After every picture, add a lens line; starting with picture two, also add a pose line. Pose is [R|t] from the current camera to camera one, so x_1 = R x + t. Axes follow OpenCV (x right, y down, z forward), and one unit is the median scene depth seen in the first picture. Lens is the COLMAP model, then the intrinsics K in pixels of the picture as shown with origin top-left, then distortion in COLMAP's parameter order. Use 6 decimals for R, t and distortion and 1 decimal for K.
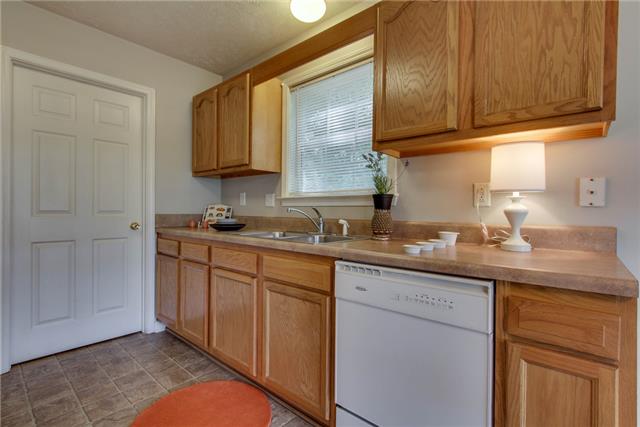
lens RADIAL K [[299.2, 0, 318.9], [0, 299.2, 212.9], [0, 0, 1]] dist [-0.000653, -0.000311]
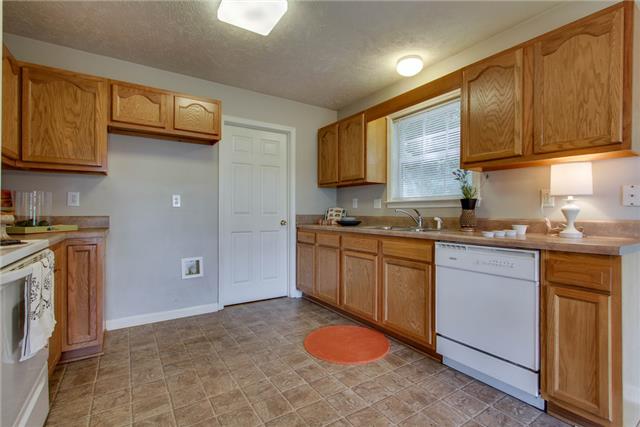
lens RADIAL K [[299.2, 0, 319.4], [0, 299.2, 211.5], [0, 0, 1]] dist [-0.000653, -0.000311]
pose [[0.965280, -0.006383, -0.261139, -0.106350], [0.002672, 0.999890, -0.014563, 0.017717], [0.261204, 0.013360, 0.965191, -0.598410]]
